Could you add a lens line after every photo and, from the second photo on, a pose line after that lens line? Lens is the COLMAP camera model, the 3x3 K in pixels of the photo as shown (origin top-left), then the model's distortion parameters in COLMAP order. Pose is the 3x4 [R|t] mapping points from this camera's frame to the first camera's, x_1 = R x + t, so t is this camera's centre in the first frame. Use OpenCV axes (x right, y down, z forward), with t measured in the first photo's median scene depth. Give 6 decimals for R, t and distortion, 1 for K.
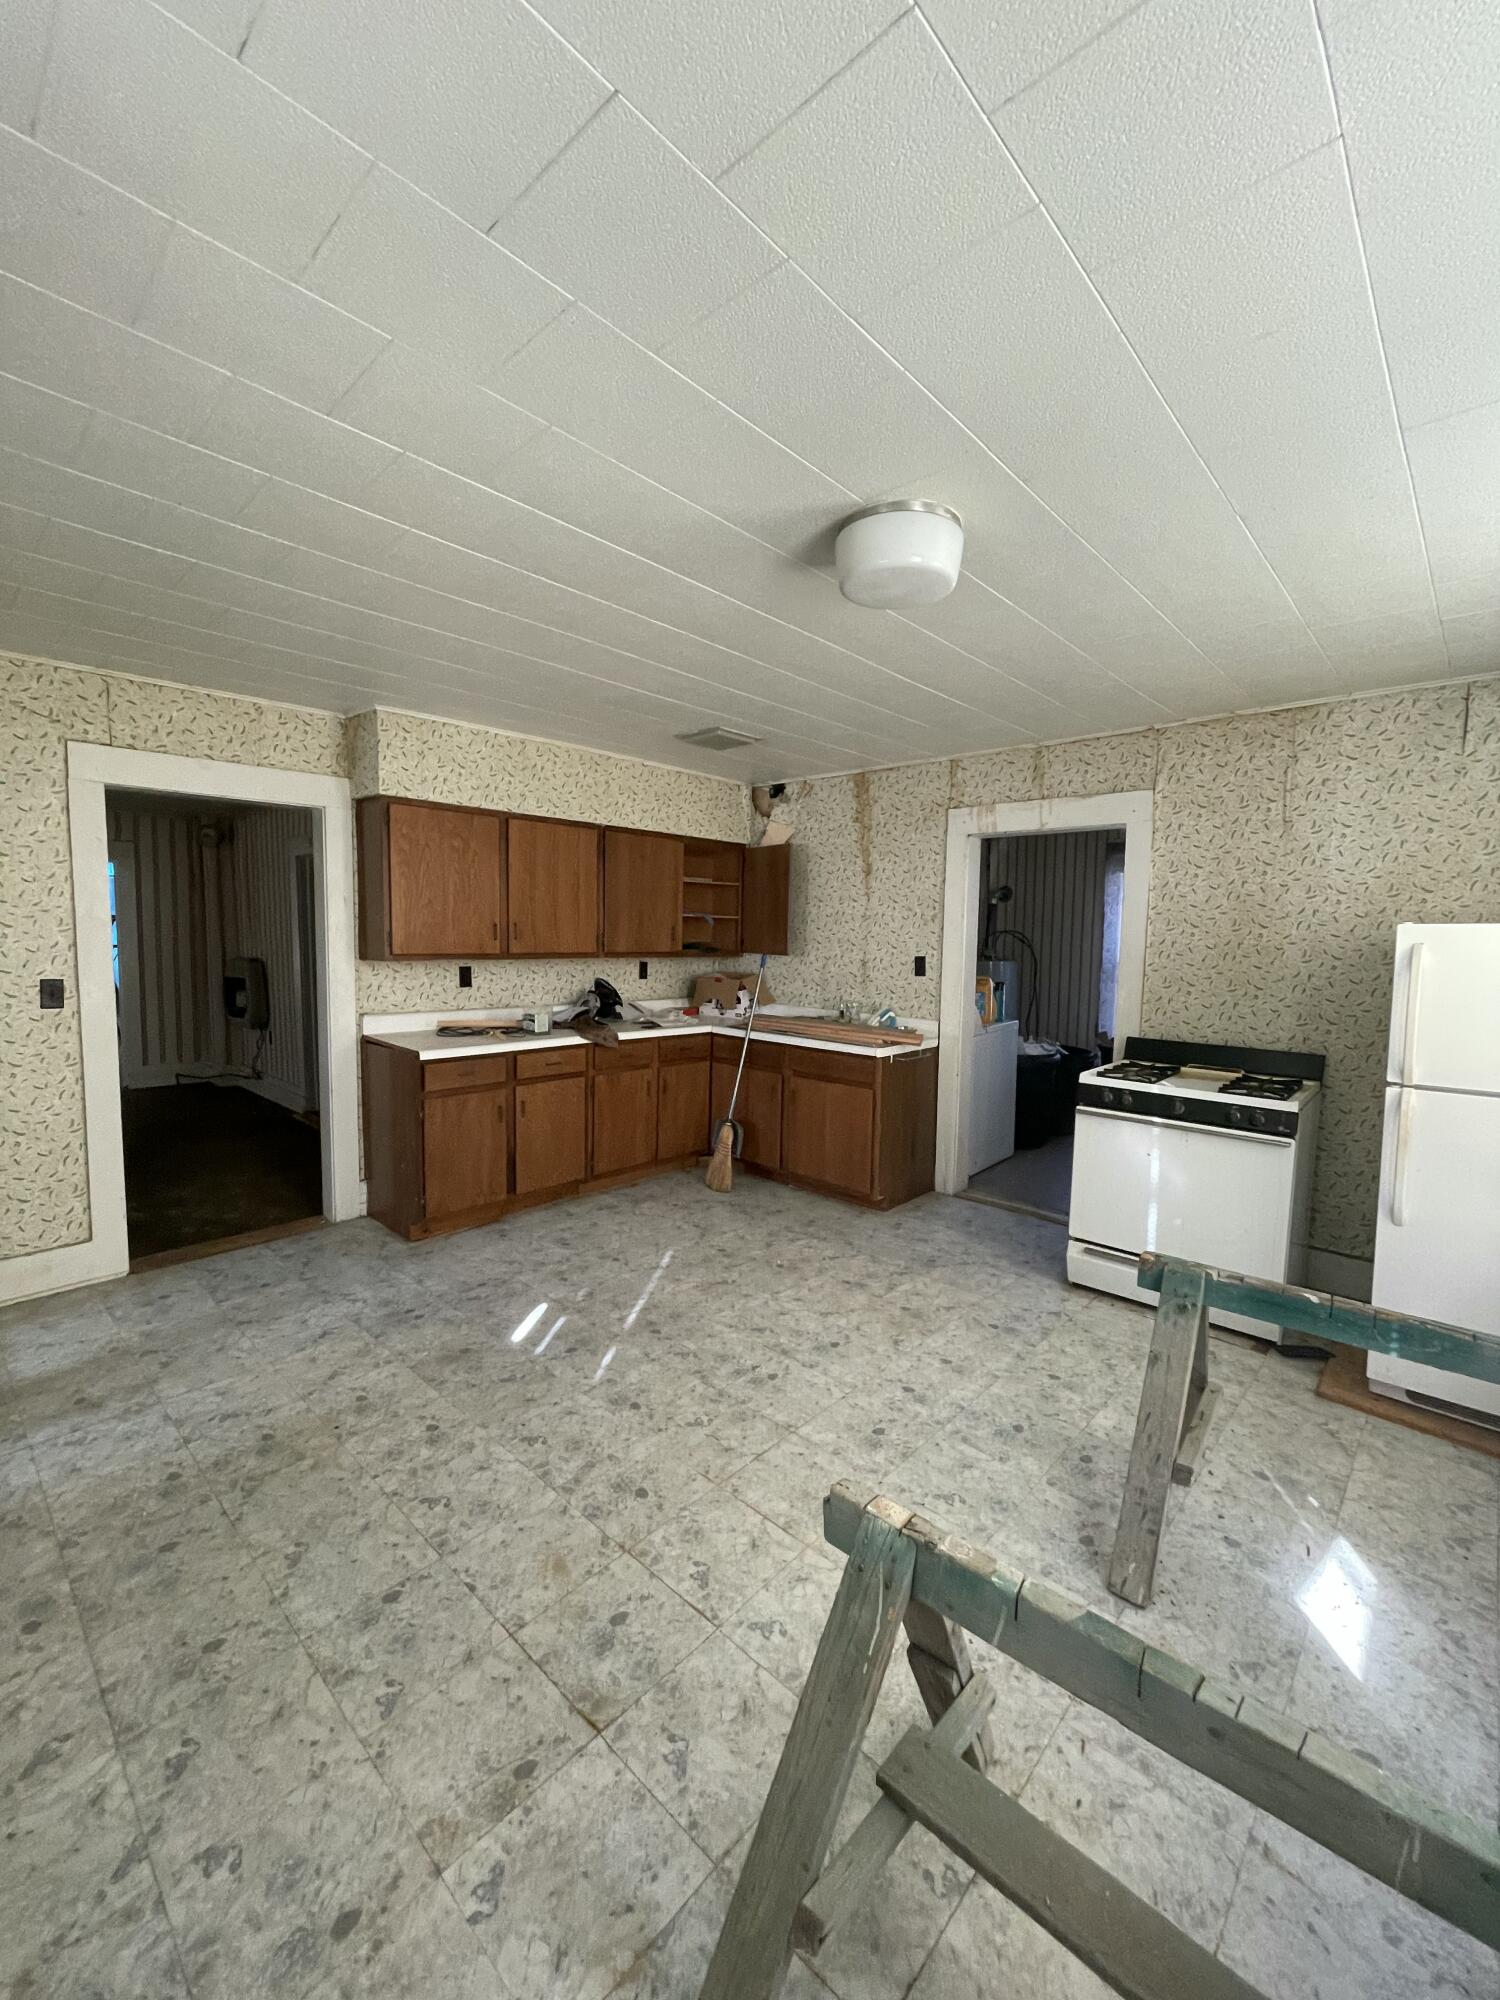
lens RADIAL K [[808.2, 0, 751.1], [0, 808.2, 999.4], [0, 0, 1]] dist [-0.002806, -0.000065]
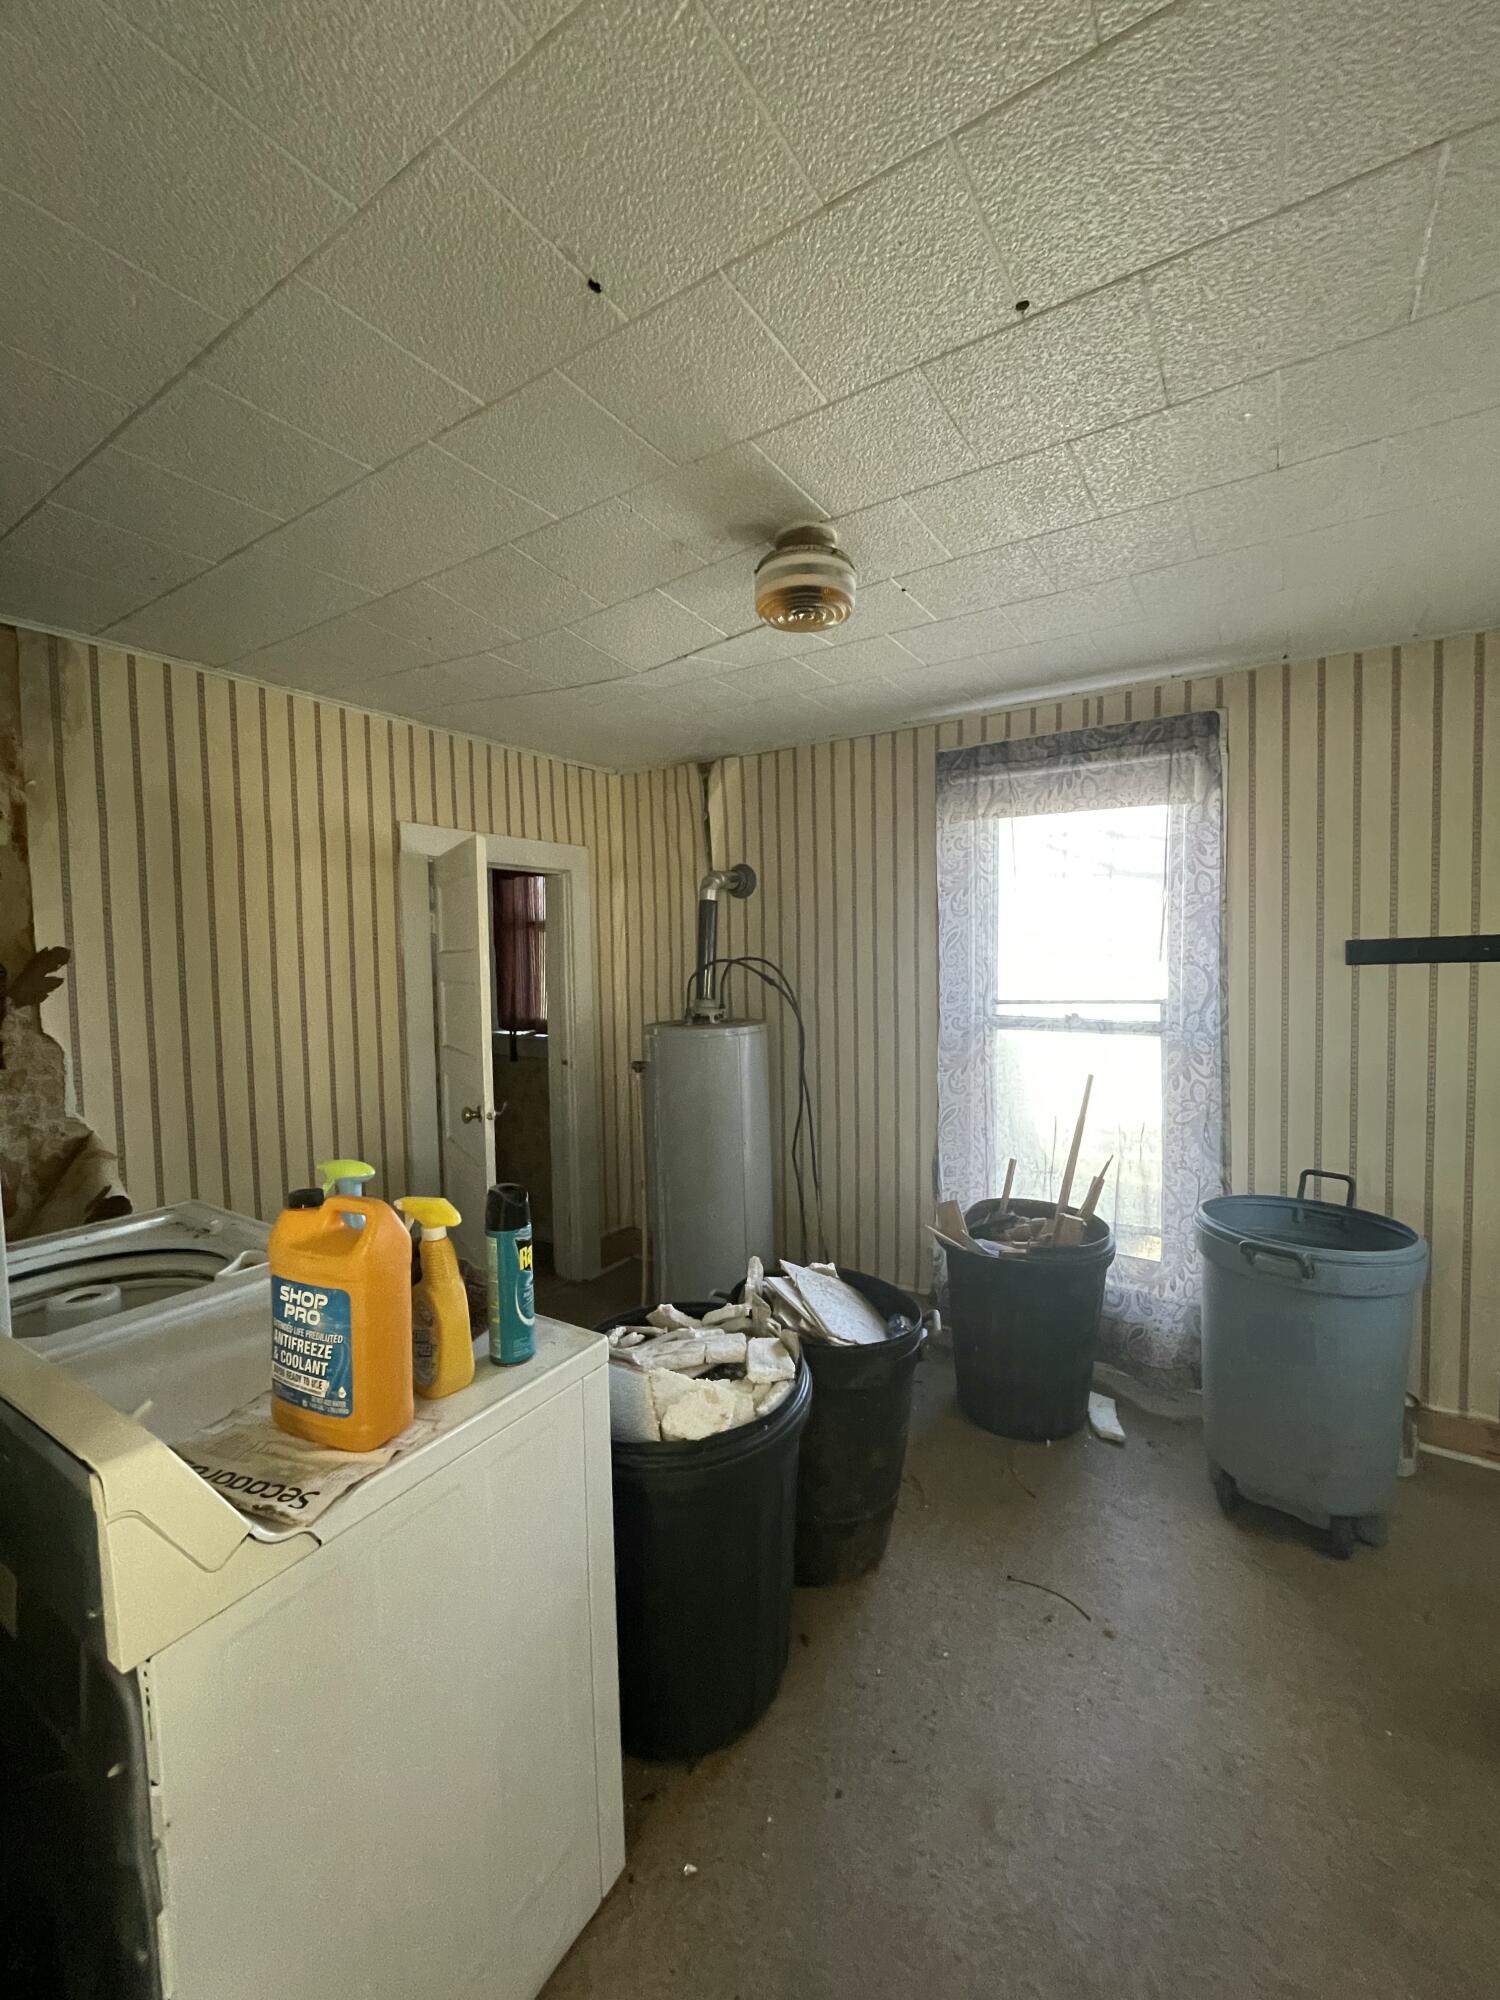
lens RADIAL K [[808.2, 0, 742.9], [0, 808.2, 997.2], [0, 0, 1]] dist [-0.002806, -0.000065]
pose [[0.981388, -0.037866, 0.188267, 0.320151], [0.045110, 0.998392, -0.034340, -0.064829], [-0.186664, 0.042194, 0.981517, 0.763129]]
